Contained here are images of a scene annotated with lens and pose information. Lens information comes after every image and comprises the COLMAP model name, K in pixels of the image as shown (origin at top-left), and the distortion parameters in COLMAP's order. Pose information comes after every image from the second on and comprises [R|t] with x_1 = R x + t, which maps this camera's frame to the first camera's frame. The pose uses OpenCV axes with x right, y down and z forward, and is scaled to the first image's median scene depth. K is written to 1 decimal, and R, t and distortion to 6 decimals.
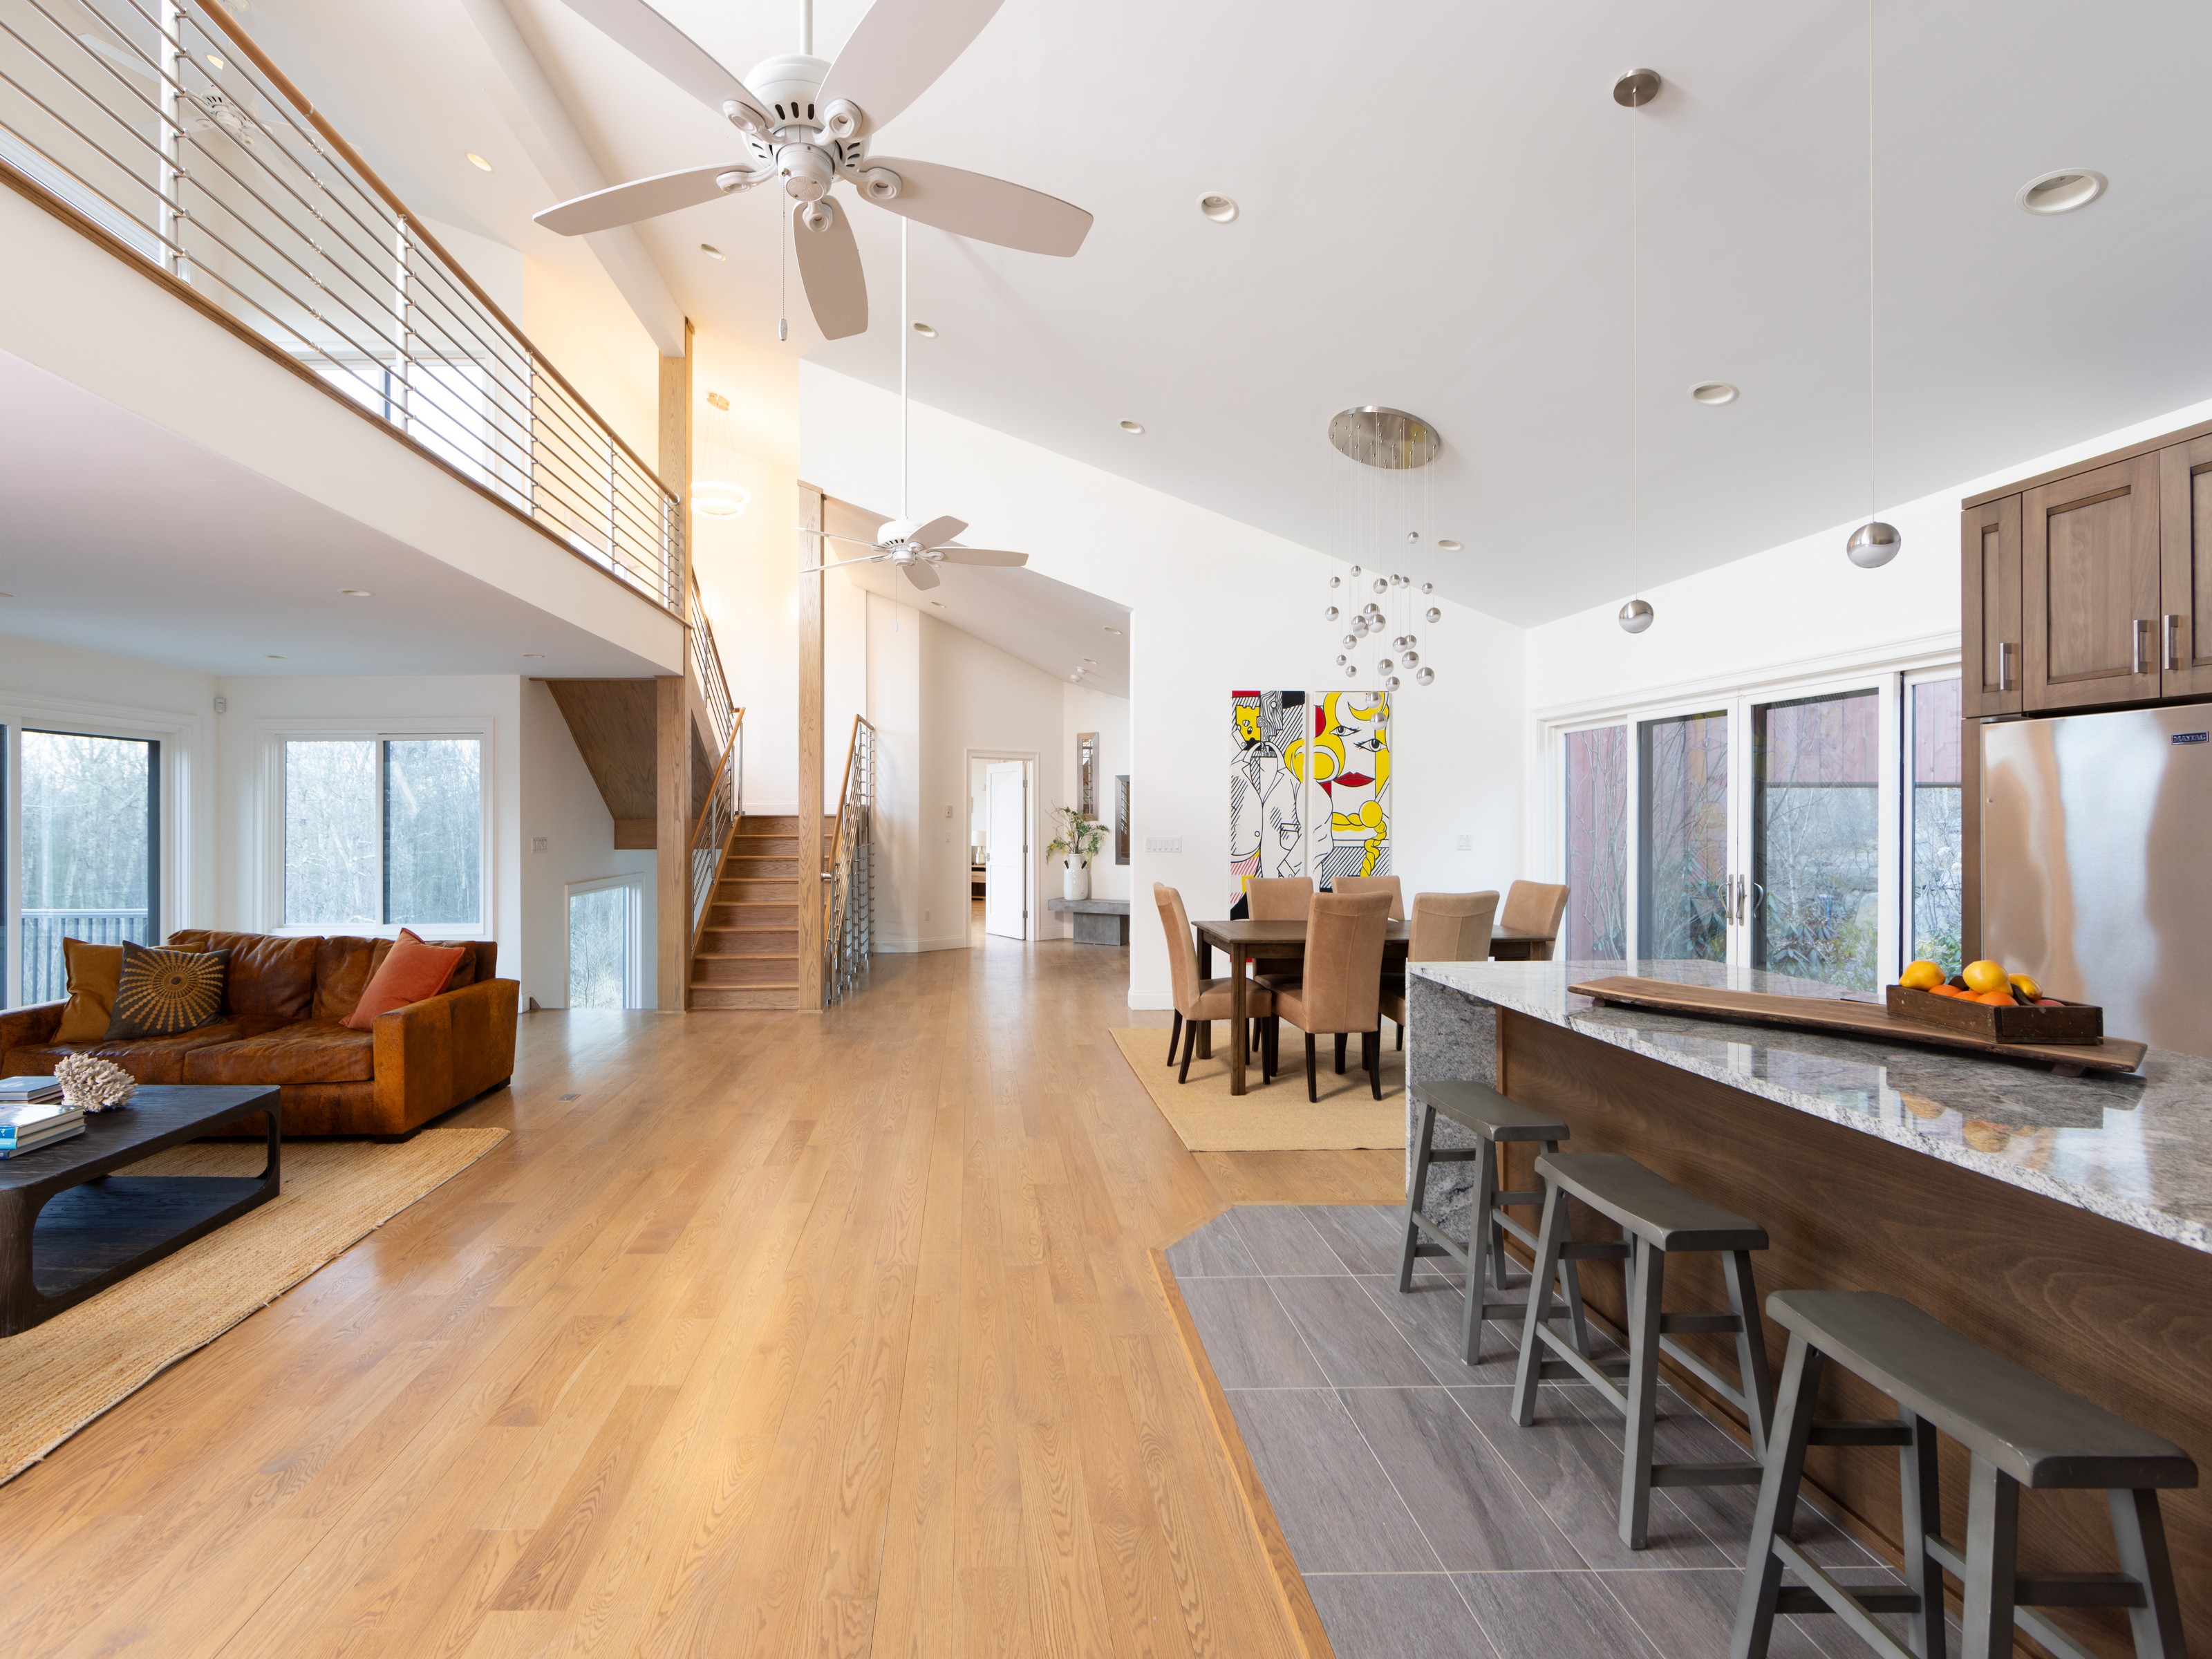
lens RADIAL K [[917.0, 0, 957.5], [0, 917.0, 802.7], [0, 0, 1]] dist [-0.001091, -0.000336]
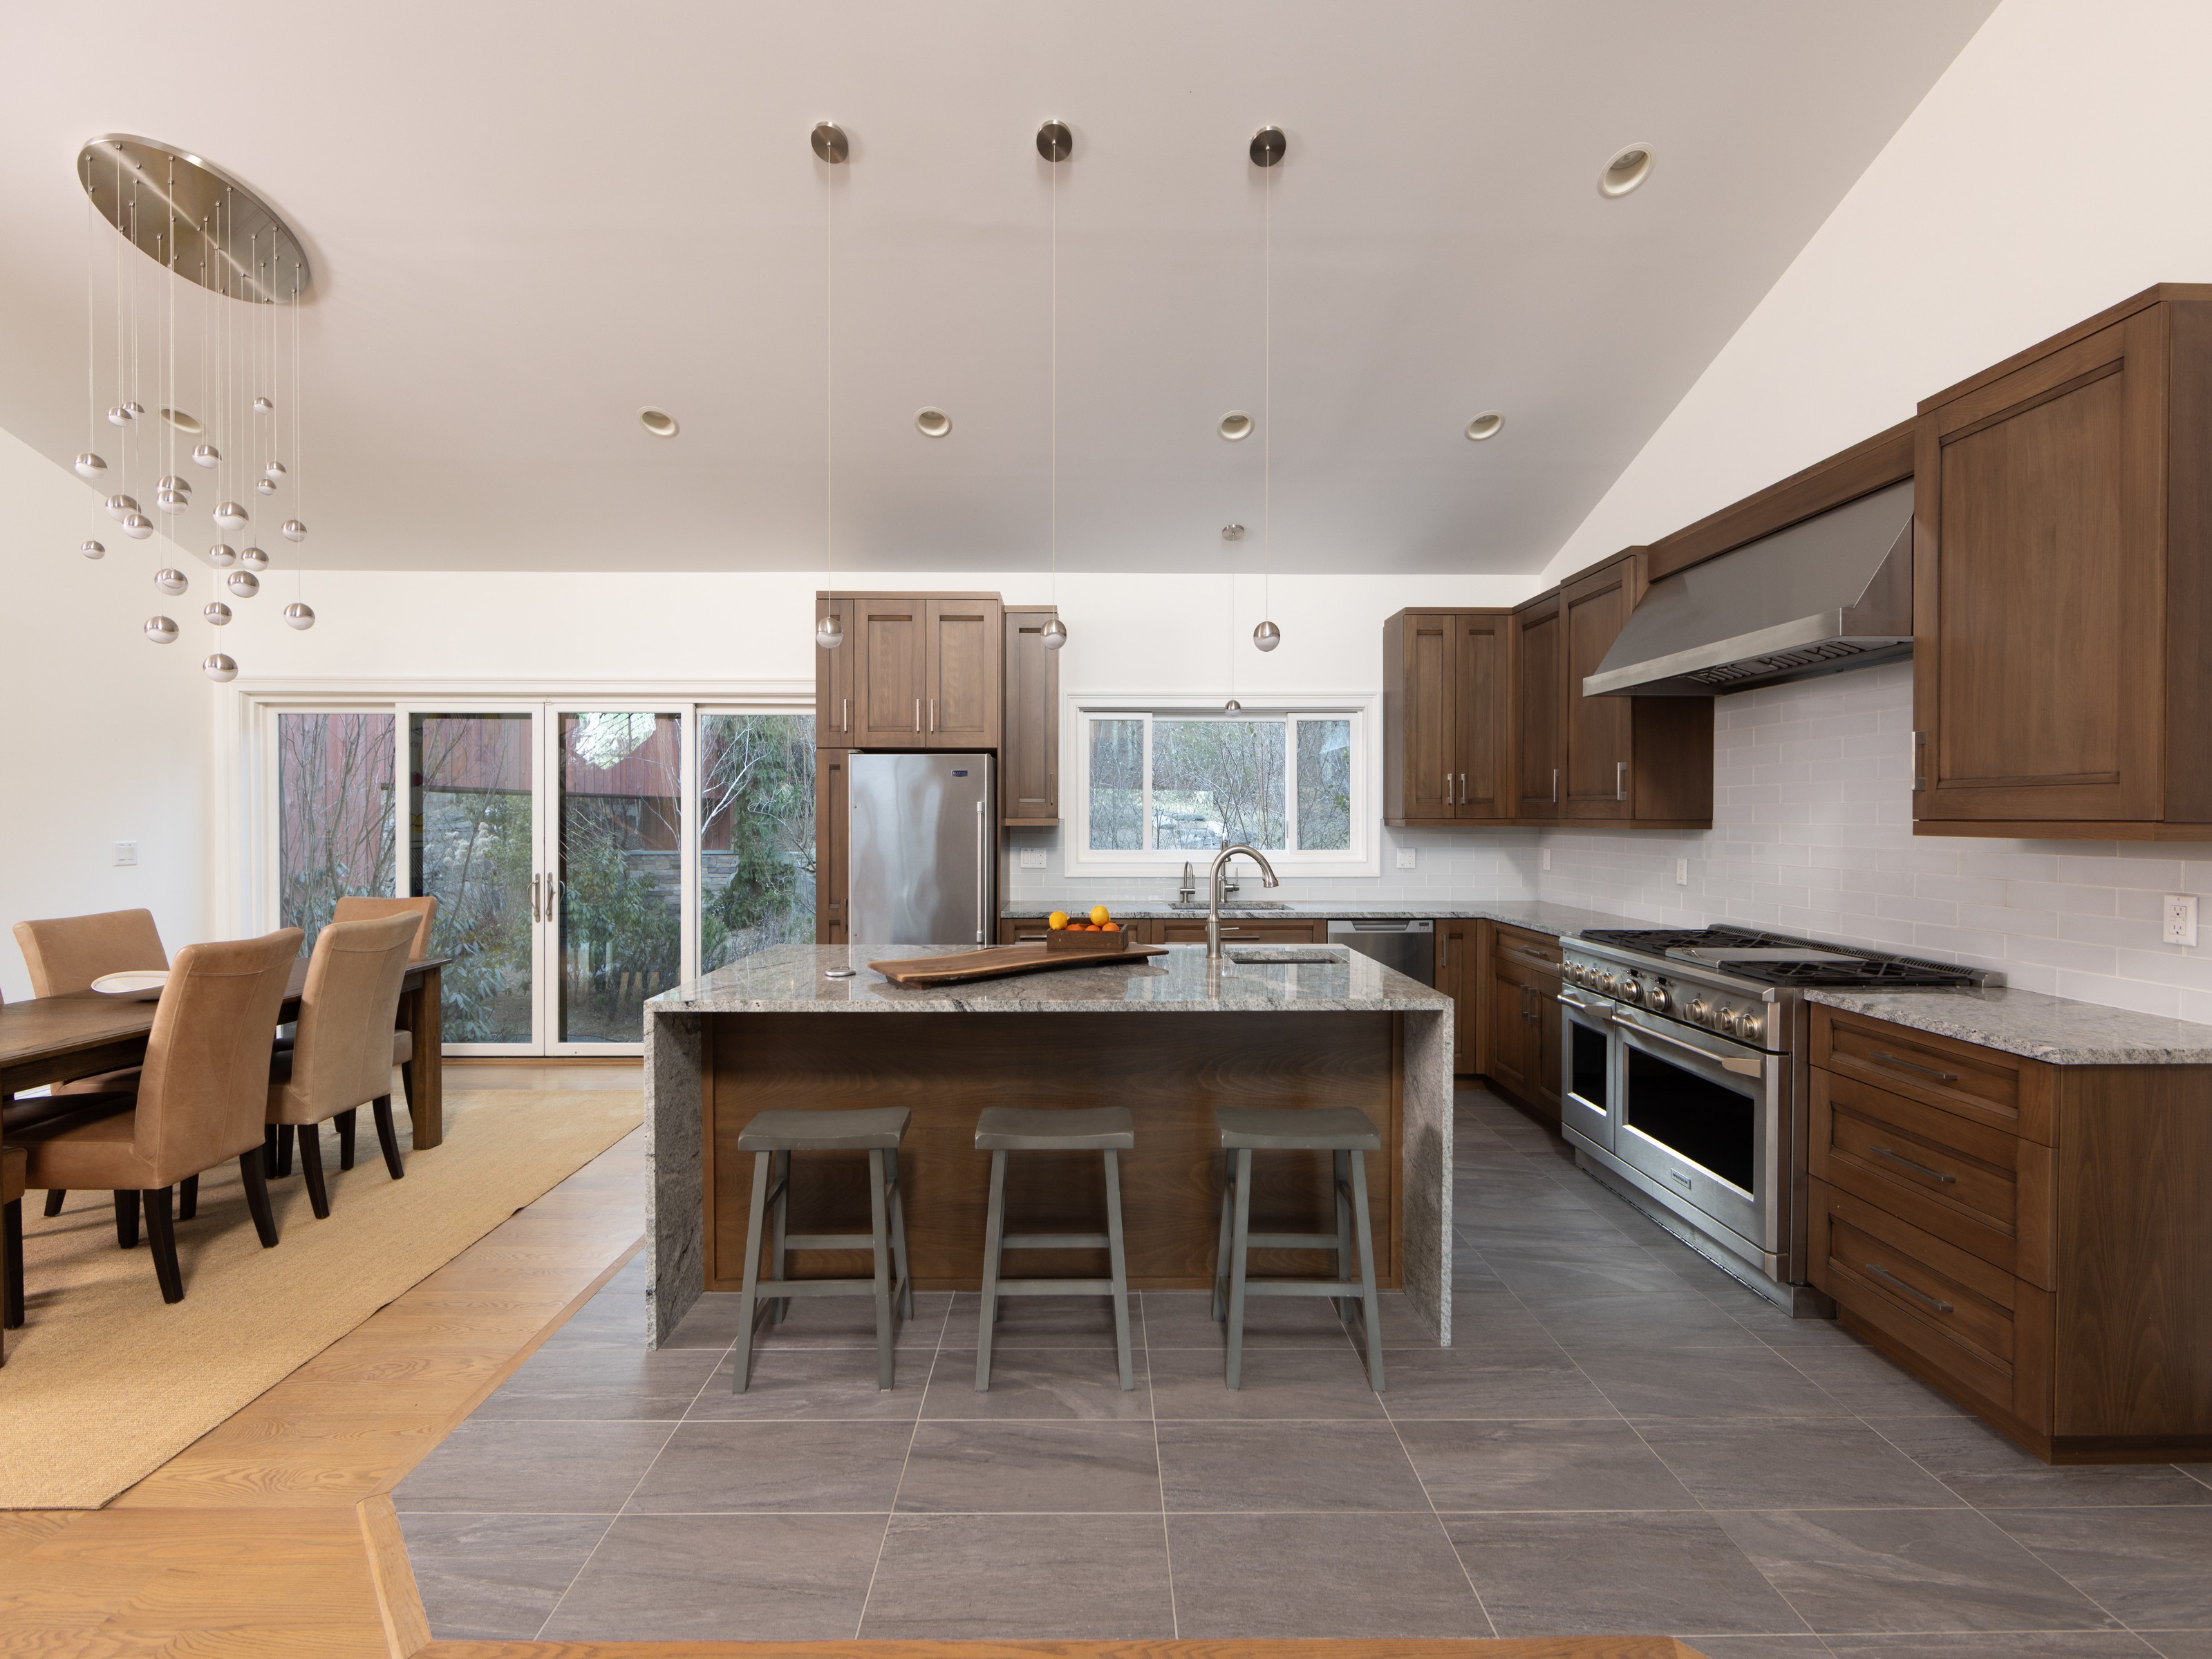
lens RADIAL K [[882.8, 0, 1106.0], [0, 882.8, 829.5], [0, 0, 1]] dist [-0.000982, -0.000124]
pose [[-0.025111, -0.011902, 0.999614, -0.126695], [-0.016489, 0.999798, 0.011490, 0.004782], [-0.999549, -0.016194, -0.025302, 0.280270]]
